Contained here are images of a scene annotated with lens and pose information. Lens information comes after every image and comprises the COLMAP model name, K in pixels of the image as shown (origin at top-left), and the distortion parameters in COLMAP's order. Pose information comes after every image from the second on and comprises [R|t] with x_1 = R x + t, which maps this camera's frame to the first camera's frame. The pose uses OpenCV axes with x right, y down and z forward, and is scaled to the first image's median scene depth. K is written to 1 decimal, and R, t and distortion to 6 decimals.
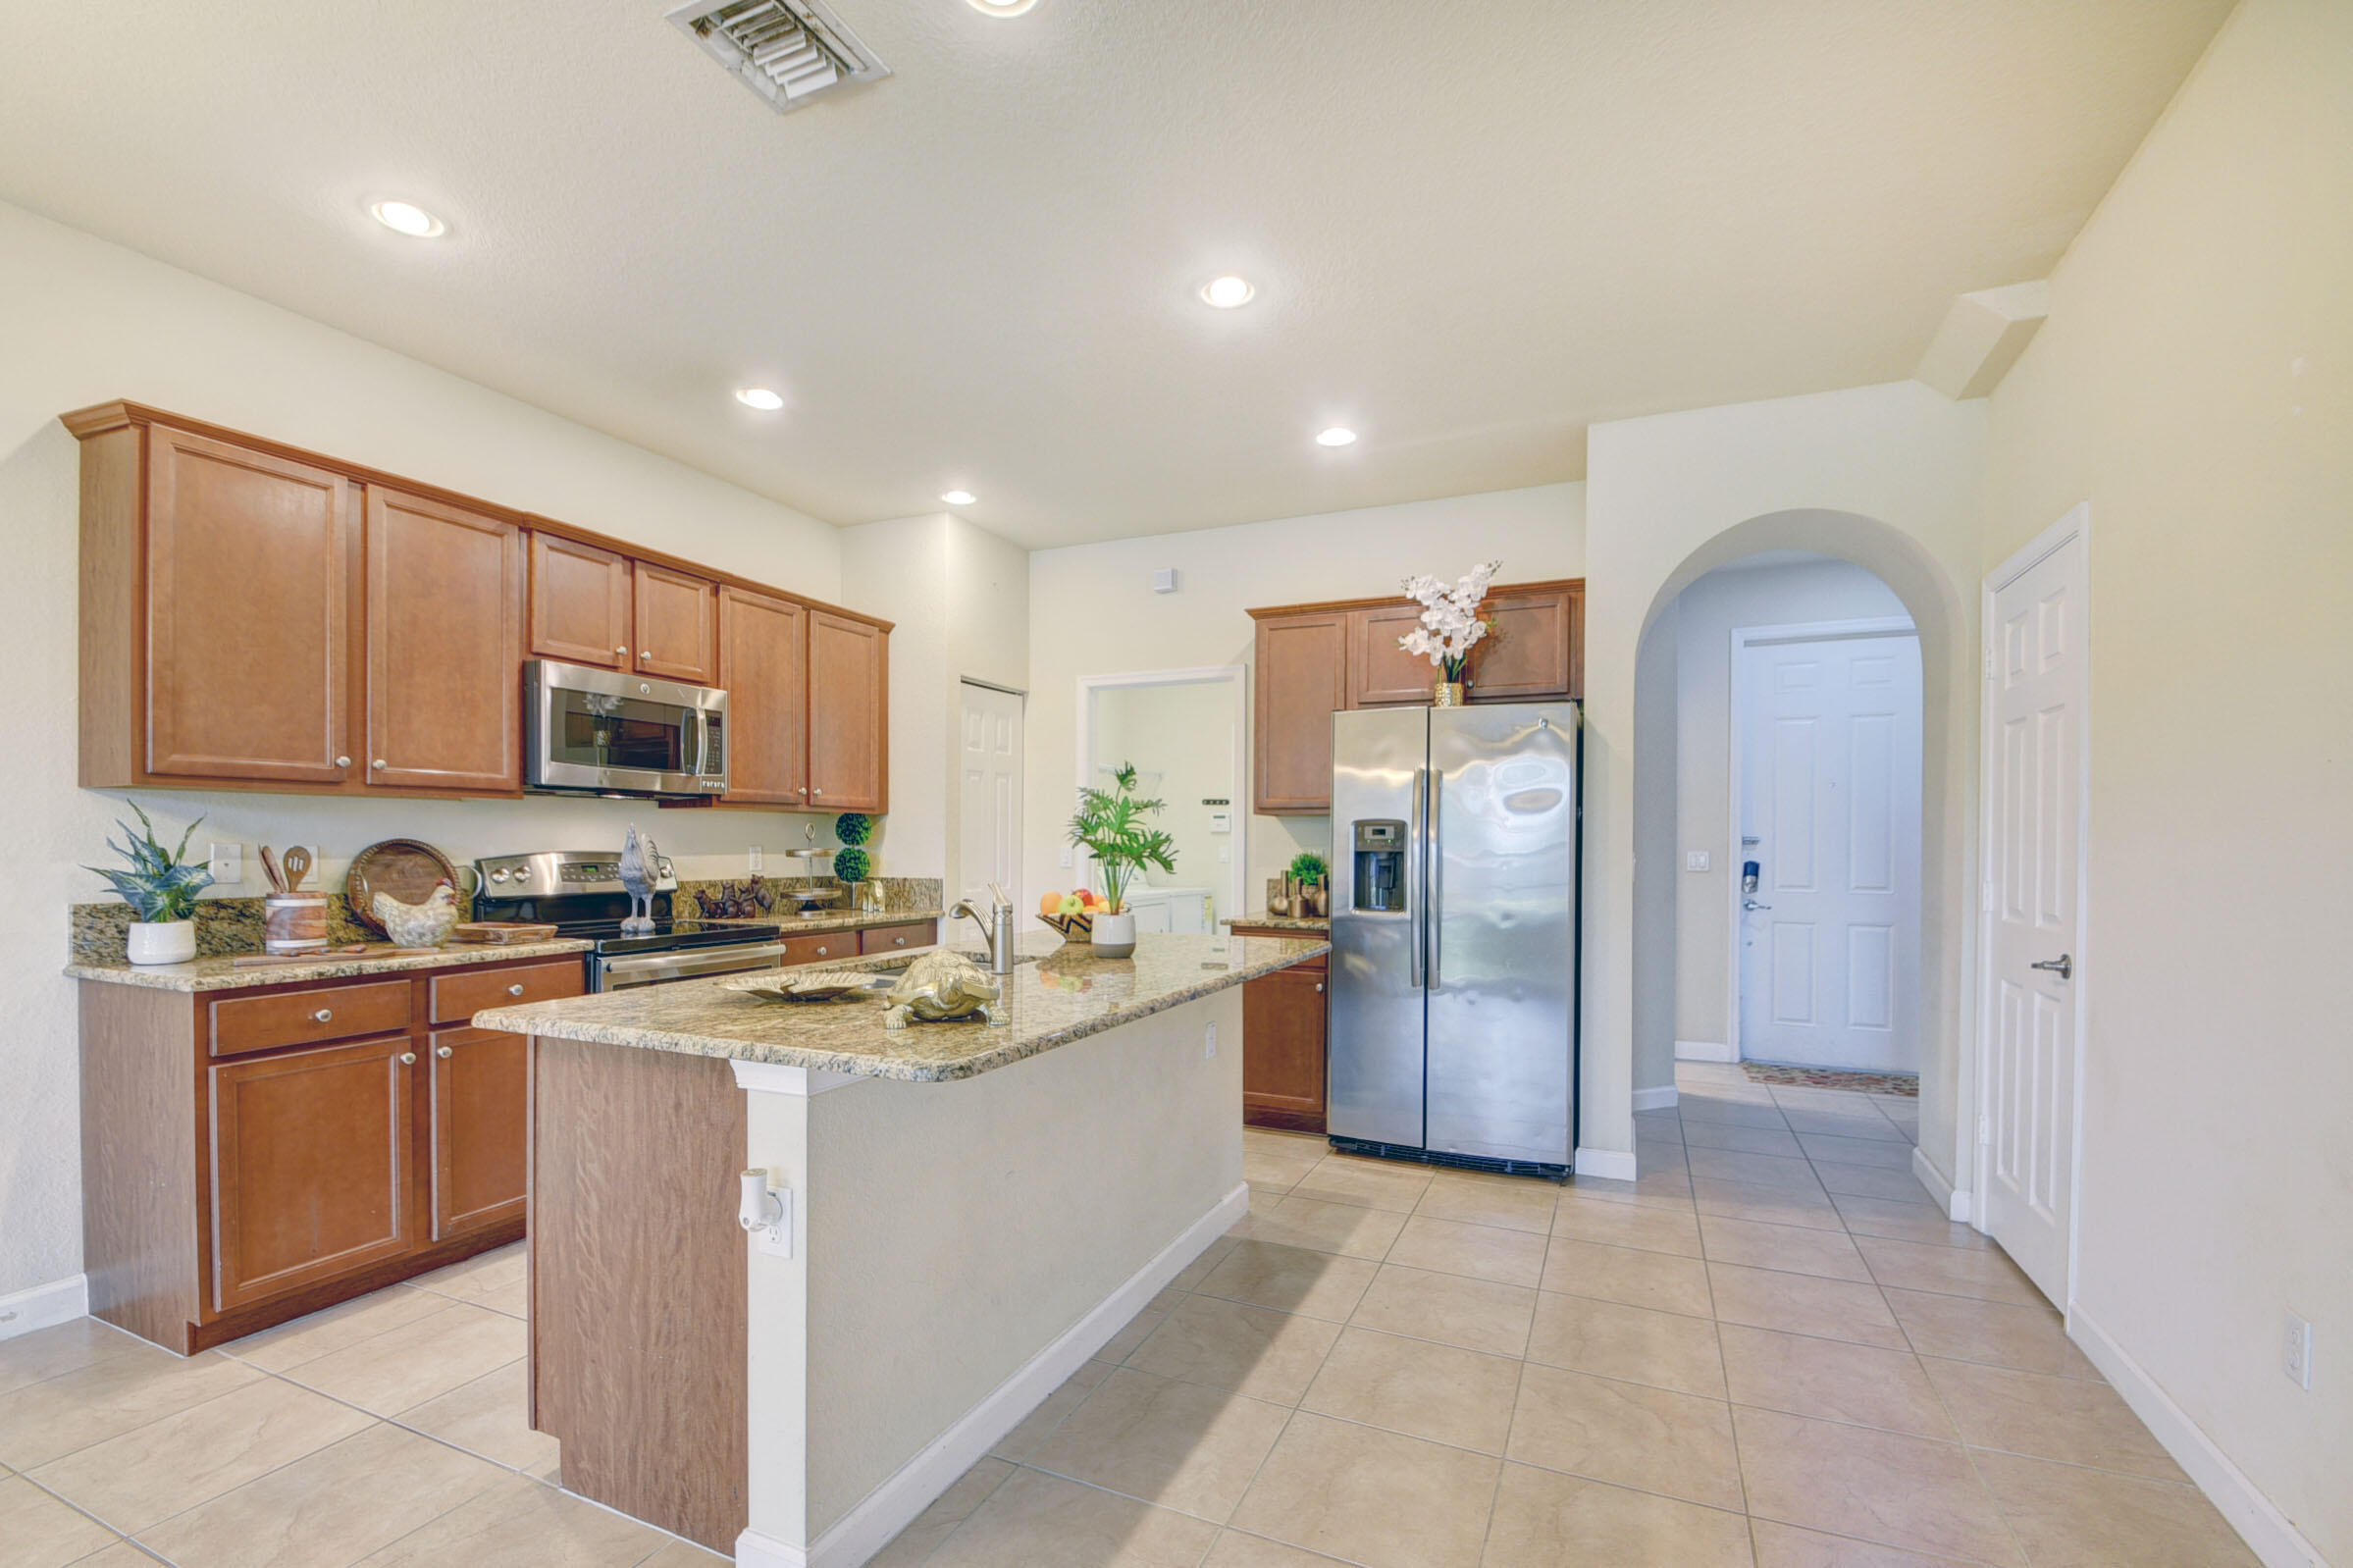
lens RADIAL K [[1035.5, 0, 1159.2], [0, 1035.5, 852.0], [0, 0, 1]] dist [0.018027, -0.021694]
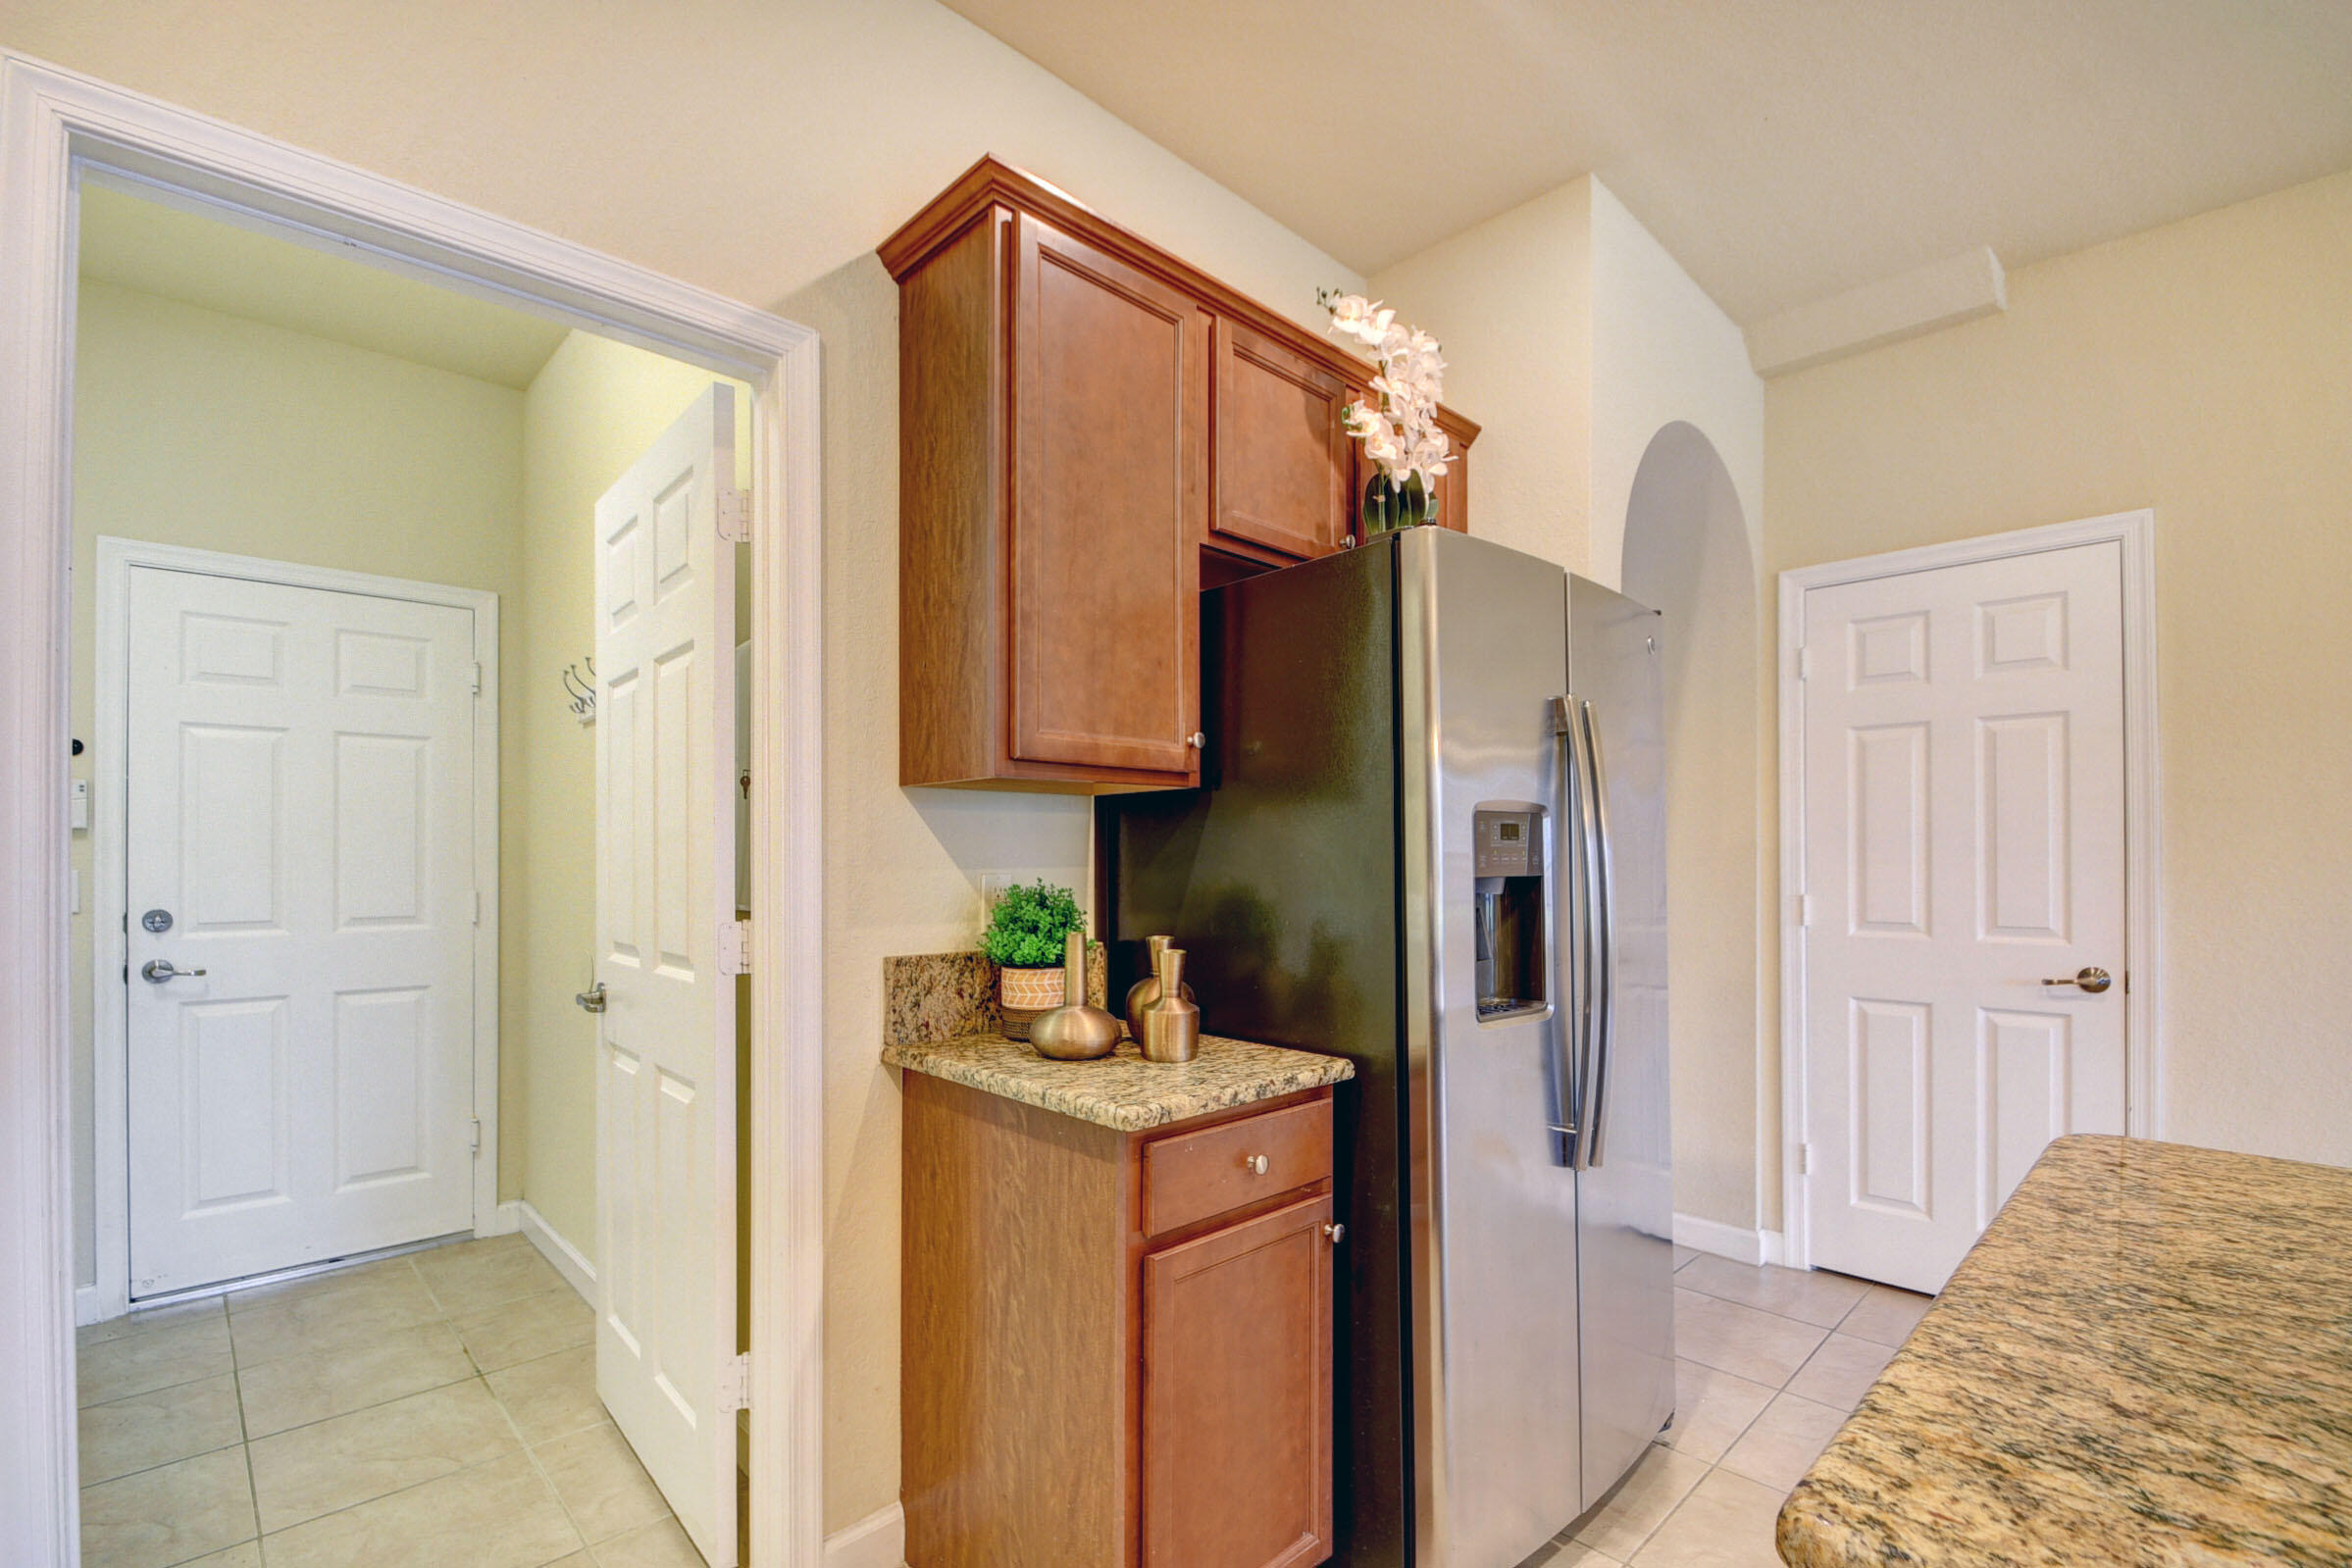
lens RADIAL K [[1050.1, 0, 1166.1], [0, 1050.1, 848.8], [0, 0, 1]] dist [-0.005067, -0.000532]
pose [[0.367185, -0.001764, 0.930146, -0.241065], [0.009833, 0.999950, -0.001985, -0.013798], [-0.930096, 0.009875, 0.367184, 0.963693]]
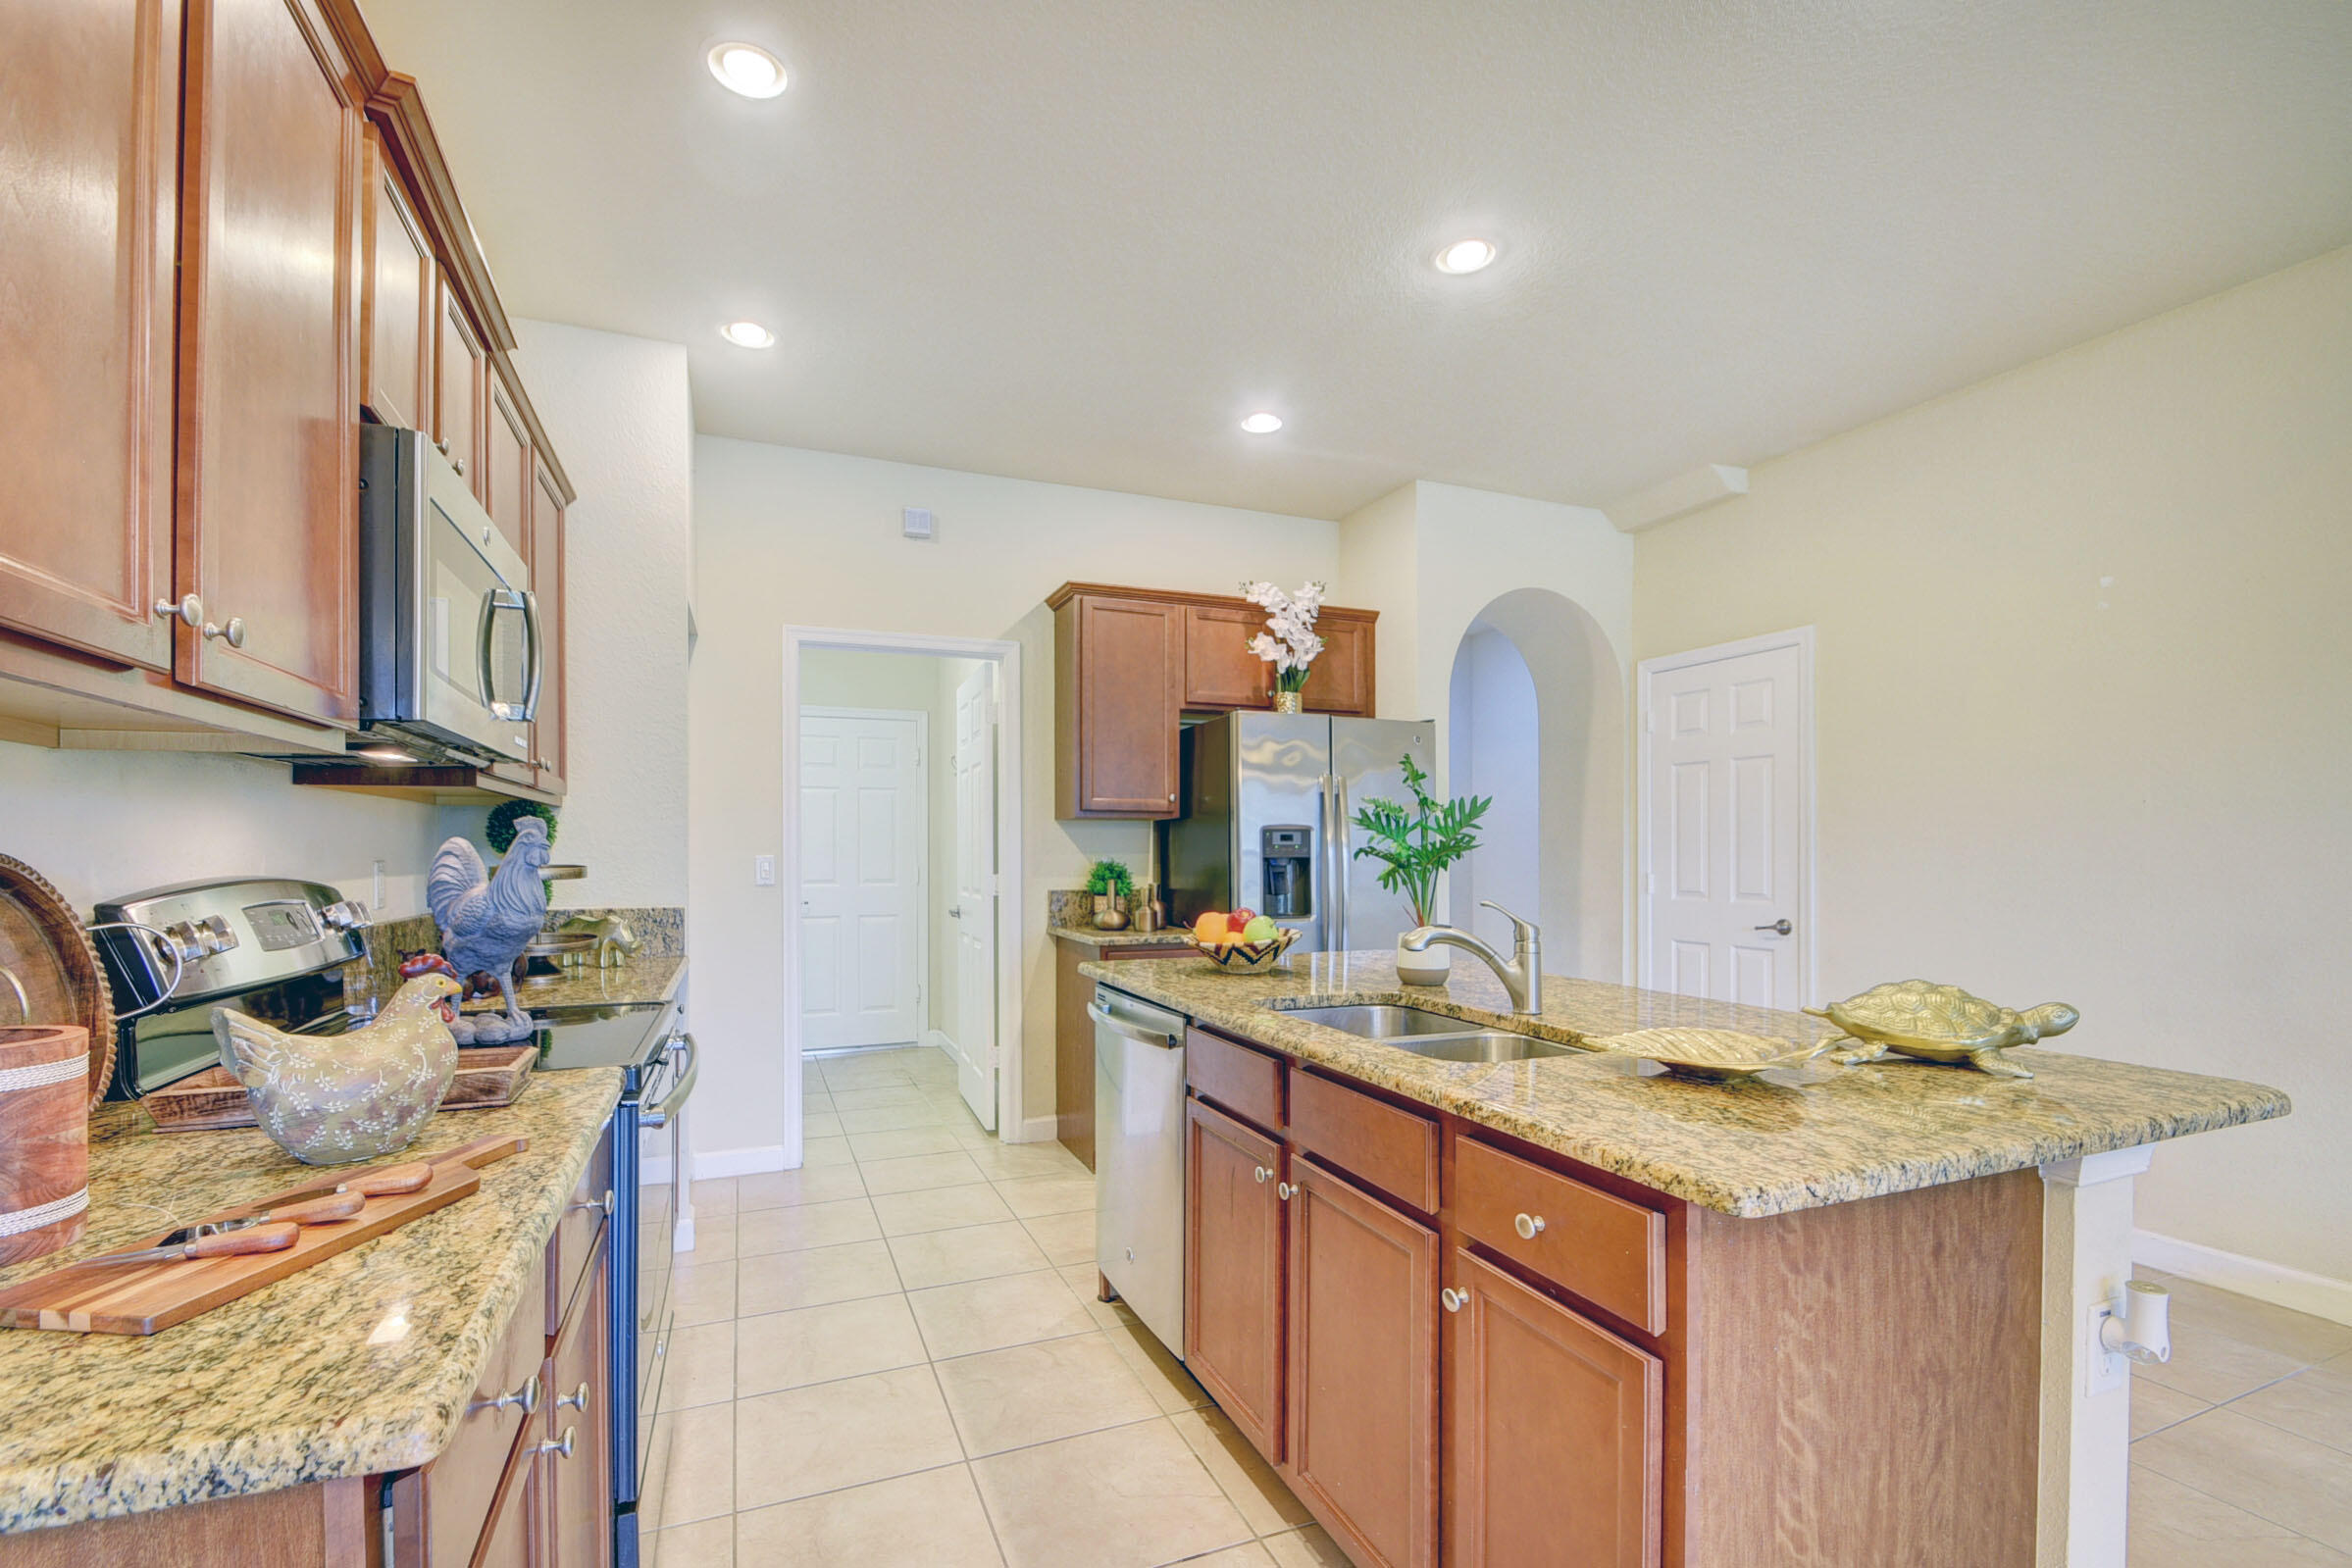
lens RADIAL K [[1050.1, 0, 1166.1], [0, 1050.1, 848.8], [0, 0, 1]] dist [-0.005067, -0.000532]
pose [[0.684561, -0.006597, 0.728926, -0.581231], [0.012246, 0.999922, -0.002451, -0.008541], [-0.728853, 0.010605, 0.684588, 0.402255]]
